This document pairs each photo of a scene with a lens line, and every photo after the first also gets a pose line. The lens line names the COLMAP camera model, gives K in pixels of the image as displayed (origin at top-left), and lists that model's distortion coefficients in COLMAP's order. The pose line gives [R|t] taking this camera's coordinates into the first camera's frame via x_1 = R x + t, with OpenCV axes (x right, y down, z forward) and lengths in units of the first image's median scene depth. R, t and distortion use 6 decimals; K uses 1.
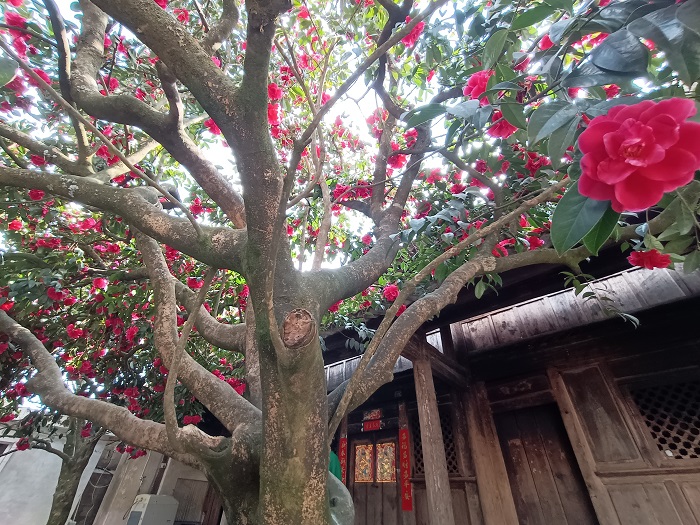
lens RADIAL K [[316.6, 0, 346.8], [0, 316.6, 264.9], [0, 0, 1]] dist [0.000351, -0.001103]
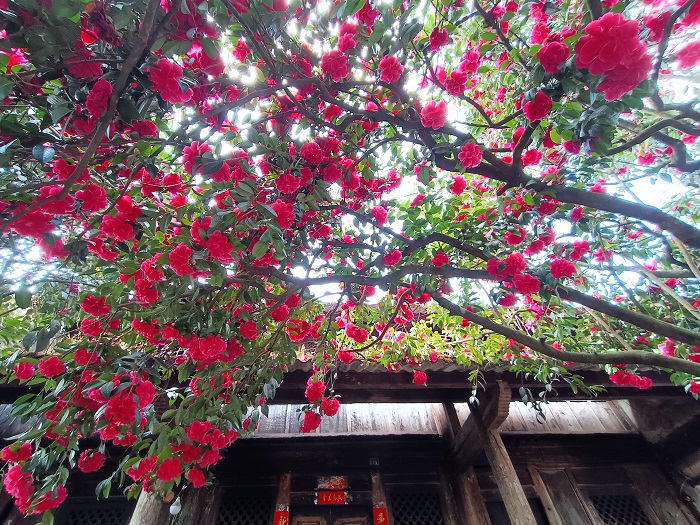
lens RADIAL K [[316.6, 0, 346.8], [0, 316.6, 264.9], [0, 0, 1]] dist [0.000351, -0.001103]
pose [[0.698990, 0.505854, 0.505494, -0.703367], [-0.398268, 0.862451, -0.312346, 0.295844], [-0.593966, 0.017005, 0.804311, 0.419431]]
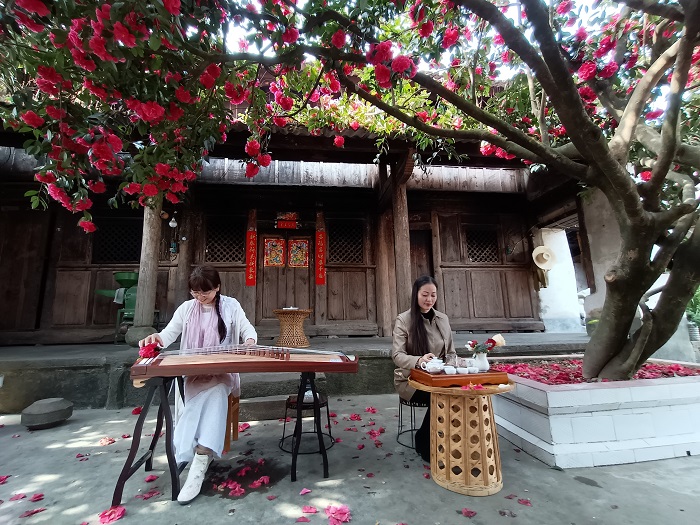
lens RADIAL K [[316.6, 0, 346.8], [0, 316.6, 264.9], [0, 0, 1]] dist [0.000351, -0.001103]
pose [[0.653671, 0.068322, 0.753688, -0.741176], [-0.439340, 0.845167, 0.304423, 0.241381], [-0.616193, -0.530118, 0.582478, 0.186543]]
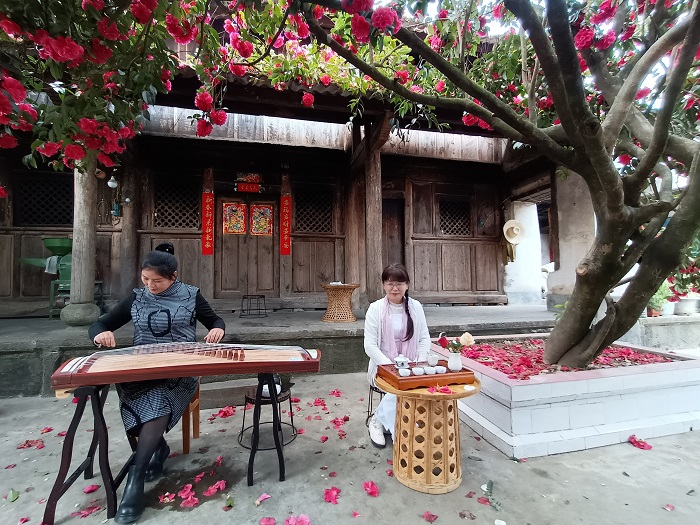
lens RADIAL K [[326.0, 0, 346.5], [0, 326.0, 265.2], [0, 0, 1]] dist [0.001221, 0.000561]
pose [[0.576255, -0.015555, 0.817122, -0.714306], [-0.492526, 0.791254, 0.362403, 0.215266], [-0.652188, -0.611290, 0.448303, 0.230188]]
